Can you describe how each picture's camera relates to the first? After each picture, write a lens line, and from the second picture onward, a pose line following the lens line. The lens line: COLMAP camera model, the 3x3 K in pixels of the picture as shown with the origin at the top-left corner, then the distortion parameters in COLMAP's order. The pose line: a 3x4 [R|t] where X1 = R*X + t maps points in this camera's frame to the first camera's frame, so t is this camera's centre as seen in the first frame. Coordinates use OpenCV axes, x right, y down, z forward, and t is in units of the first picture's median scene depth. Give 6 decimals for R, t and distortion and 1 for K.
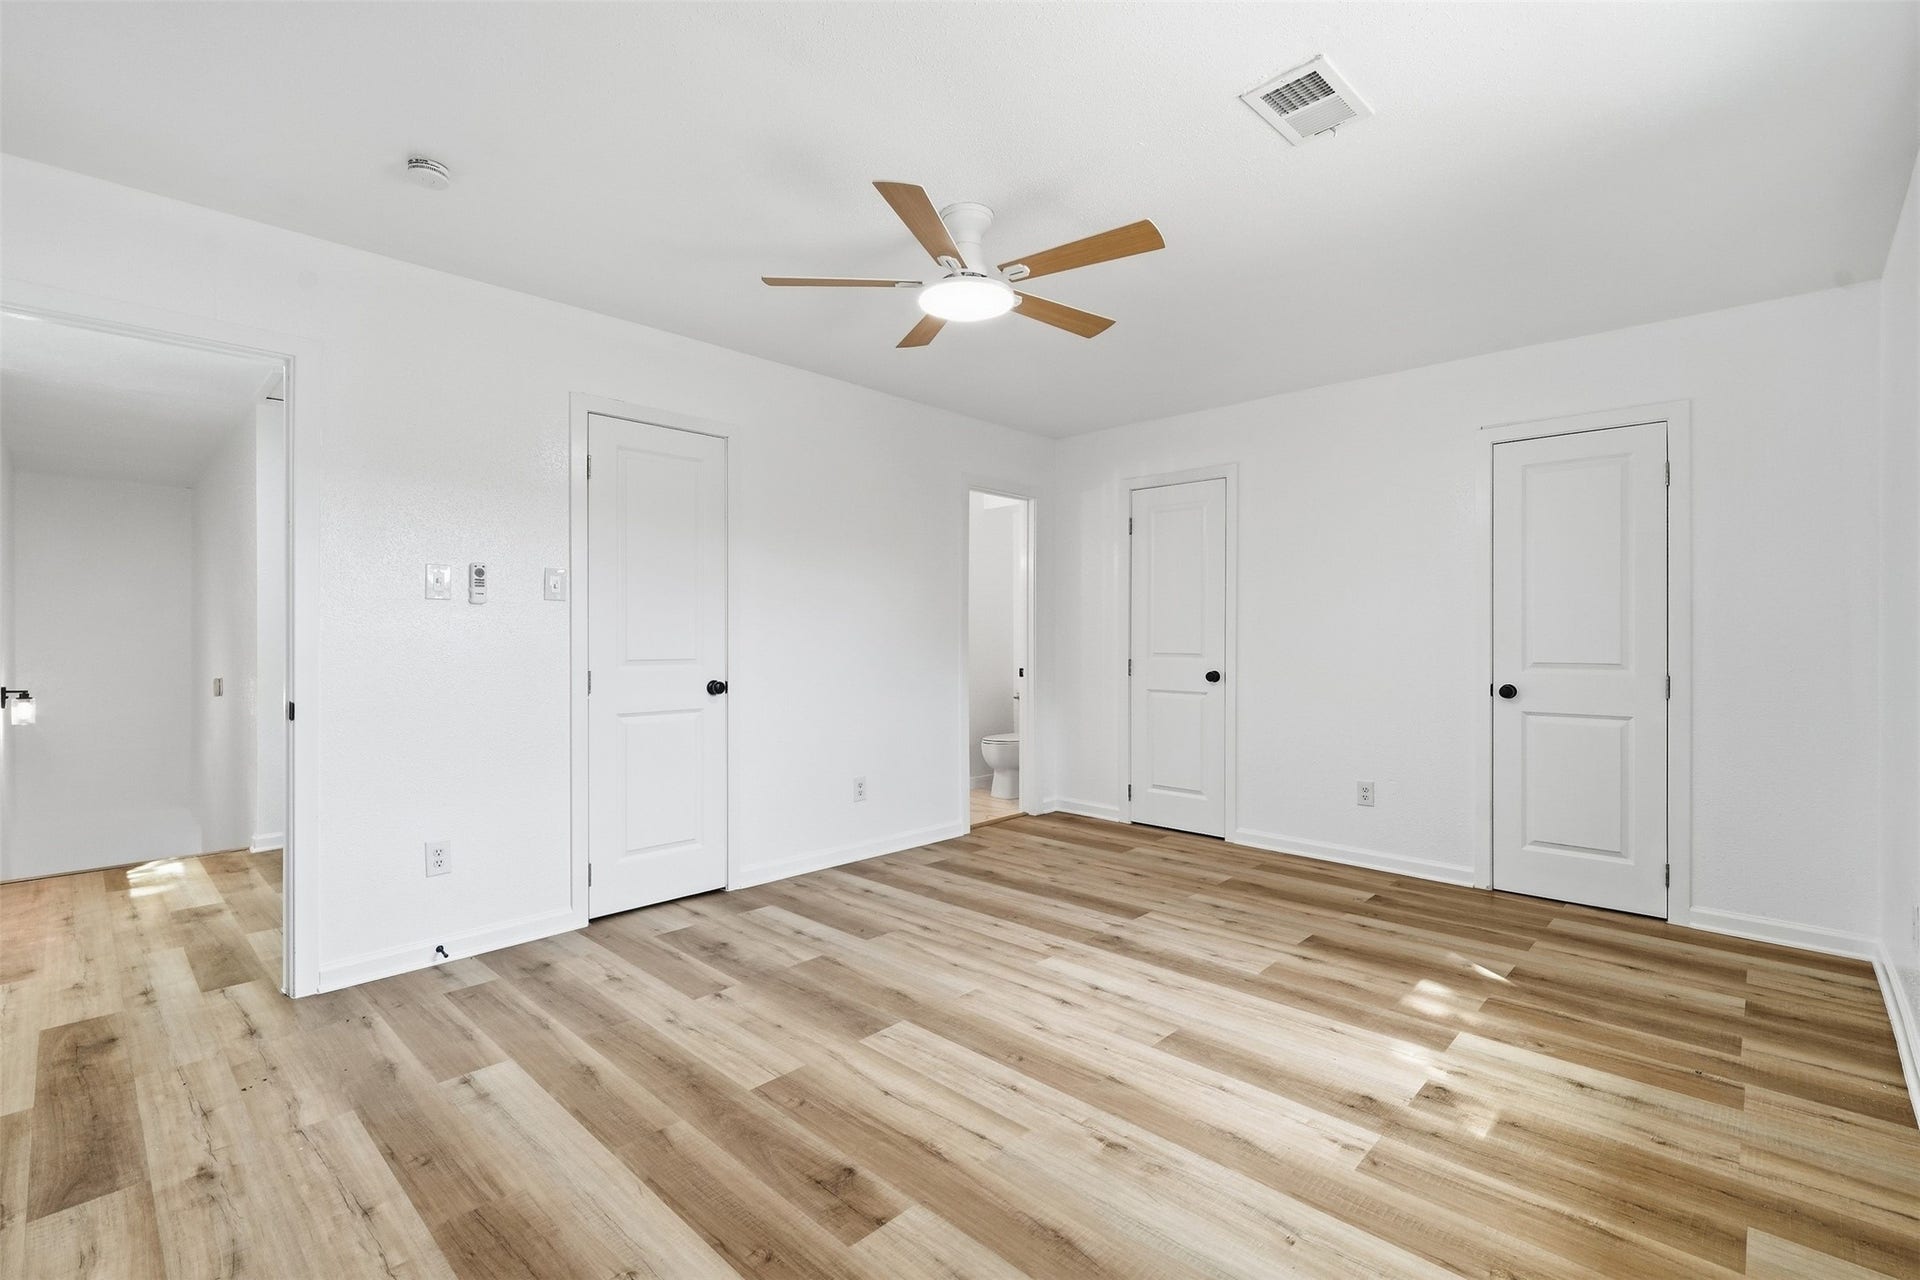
lens RADIAL K [[865.6, 0, 918.4], [0, 865.6, 647.9], [0, 0, 1]] dist [0.001186, 0.001016]
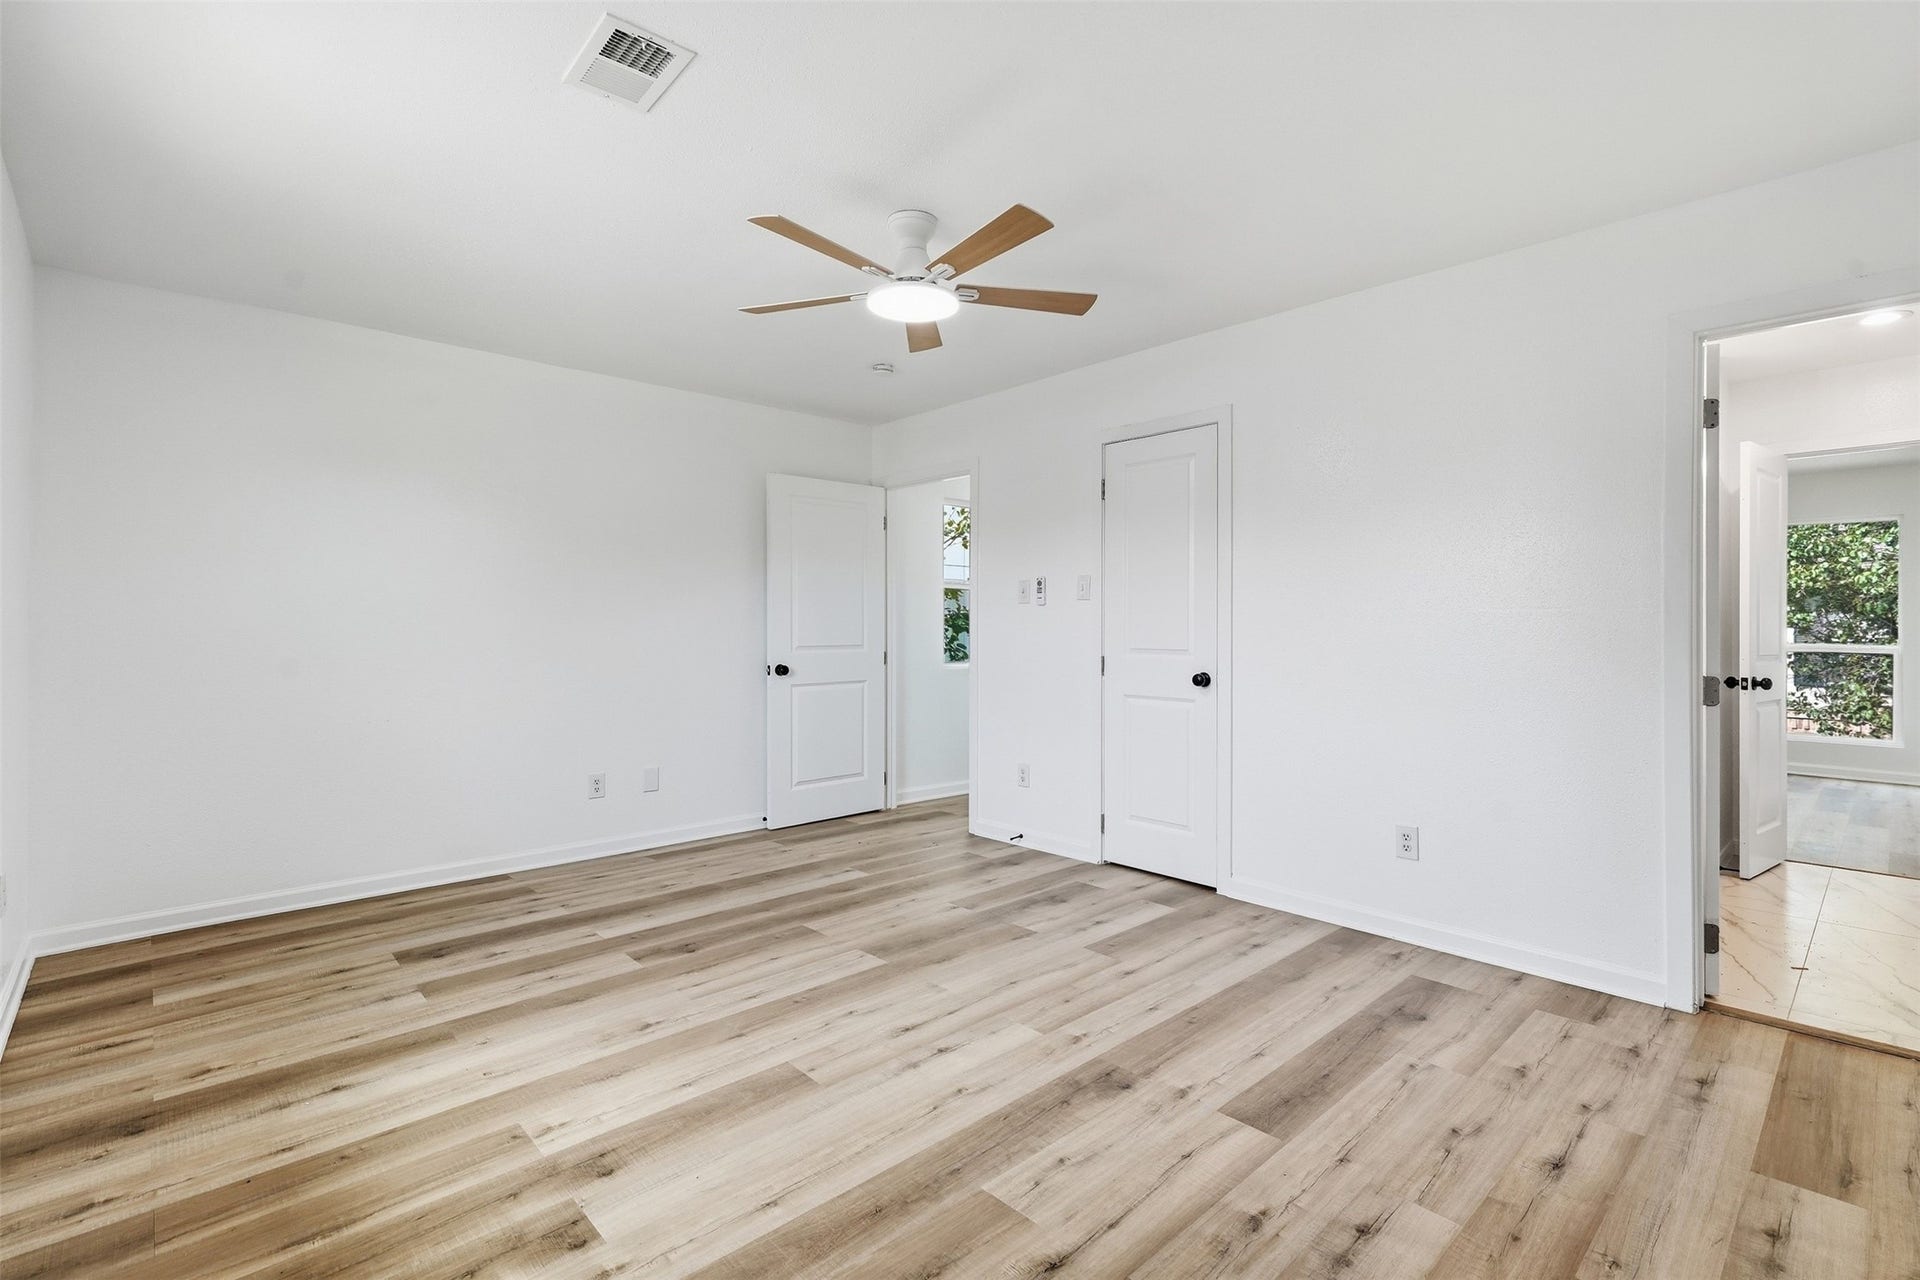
lens RADIAL K [[865.6, 0, 972.0], [0, 865.6, 625.5], [0, 0, 1]] dist [0.001186, 0.001016]
pose [[-0.021961, -0.000459, -0.999759, 0.996159], [-0.016161, 0.999869, -0.000104, -0.012601], [0.999628, 0.016155, -0.021965, 1.005005]]
